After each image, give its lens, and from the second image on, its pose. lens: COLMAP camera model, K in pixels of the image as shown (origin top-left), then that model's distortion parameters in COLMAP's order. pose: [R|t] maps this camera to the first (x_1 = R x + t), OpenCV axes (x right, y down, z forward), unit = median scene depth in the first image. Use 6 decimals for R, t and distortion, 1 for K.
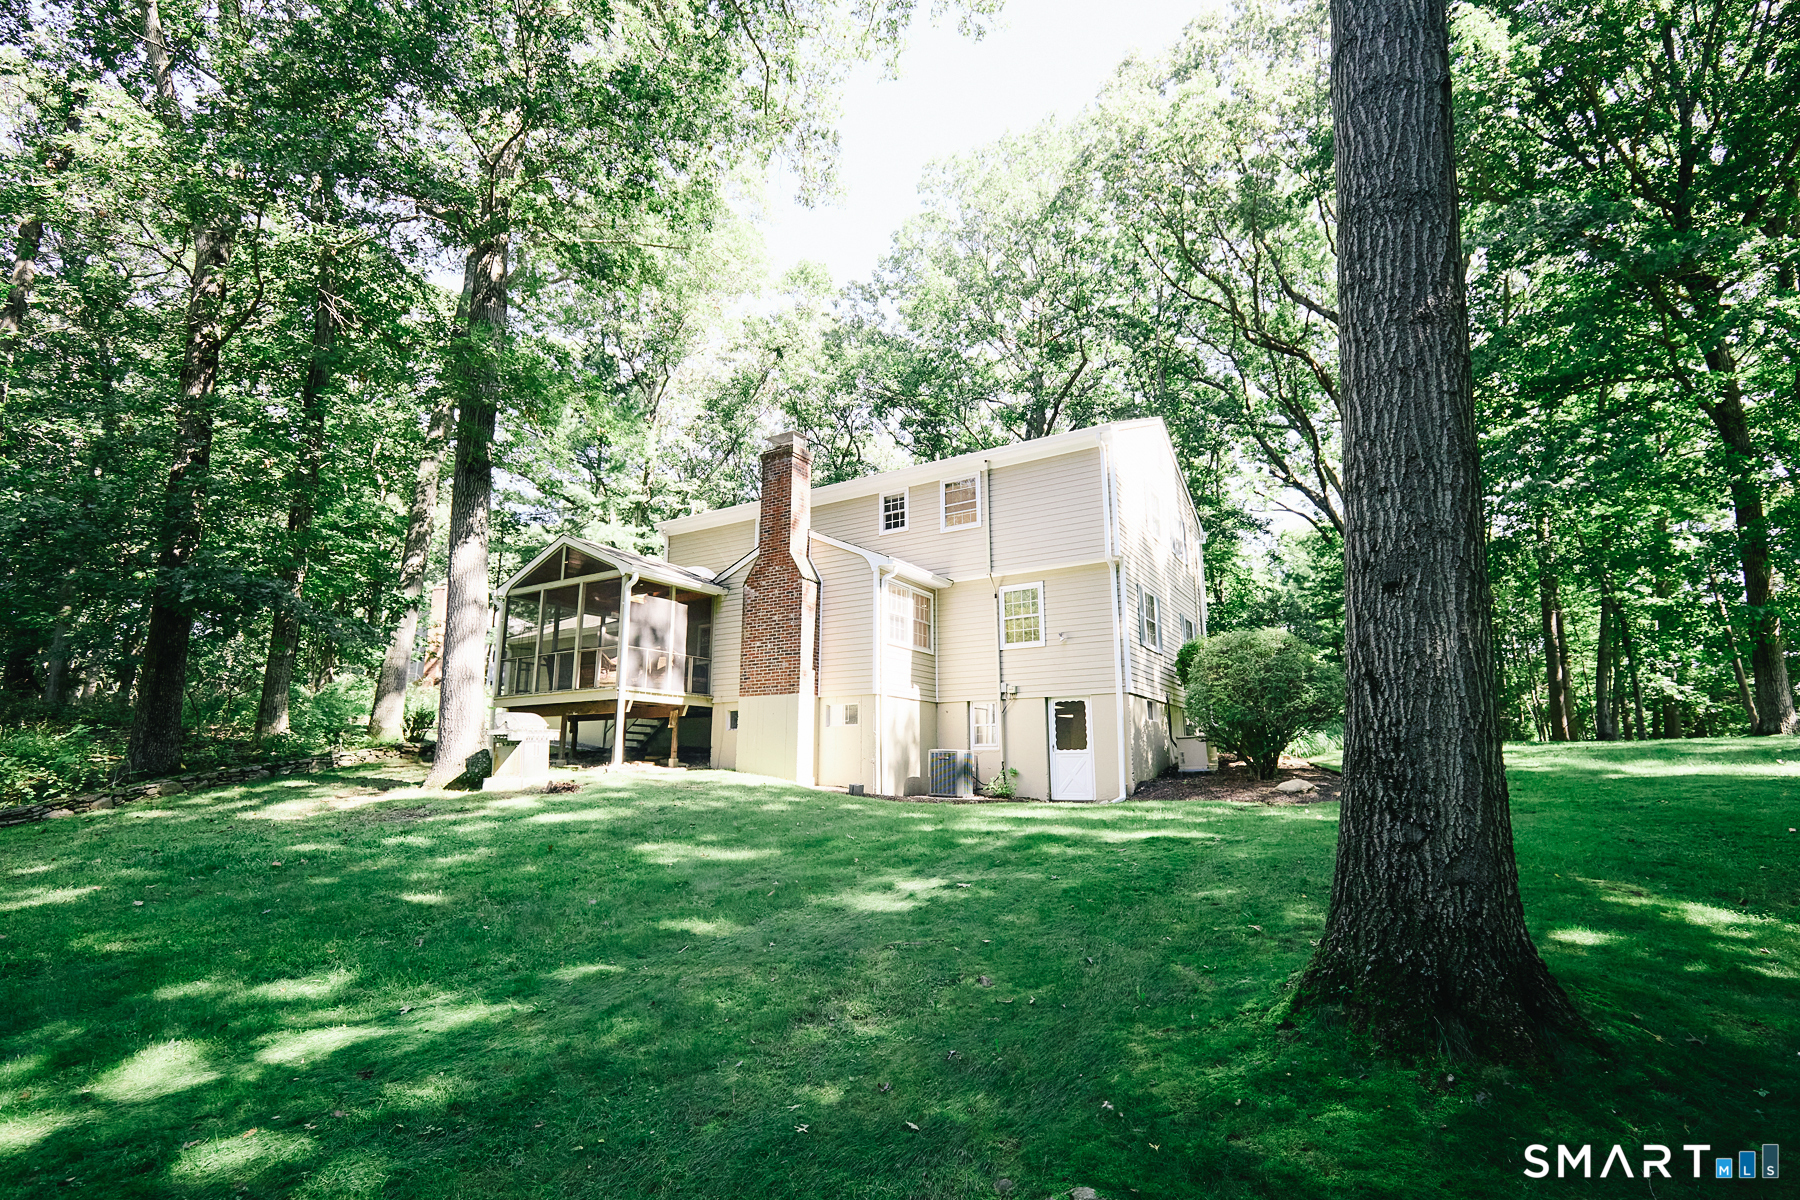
lens RADIAL K [[804.3, 0, 900.0], [0, 804.3, 600.0], [0, 0, 1]] dist [0.007542, 0.000582]
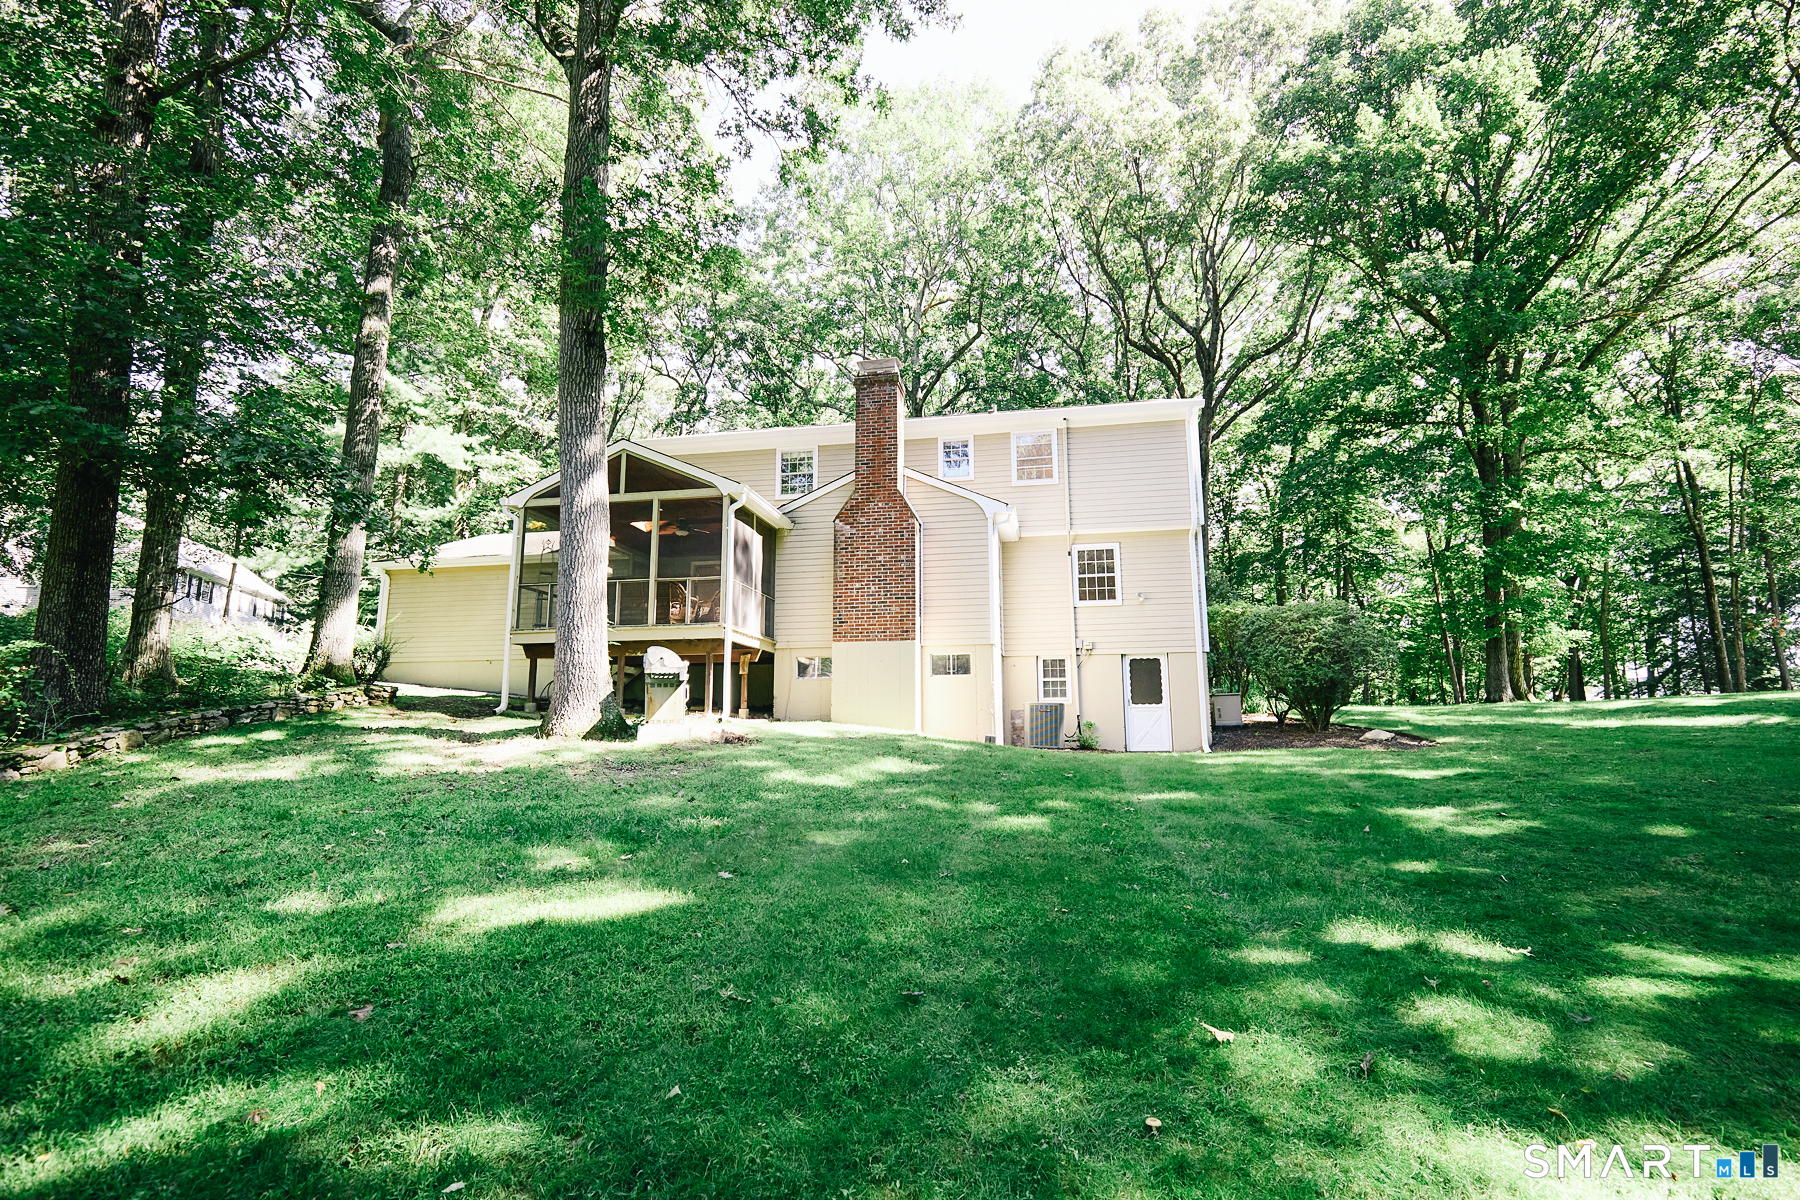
lens RADIAL K [[804.3, 0, 900.0], [0, 804.3, 600.0], [0, 0, 1]] dist [0.007542, 0.000582]
pose [[0.939256, 0.059077, 0.338096, -0.439657], [-0.073975, 0.996768, 0.031339, 0.038891], [-0.335151, -0.054446, 0.940590, 0.117595]]
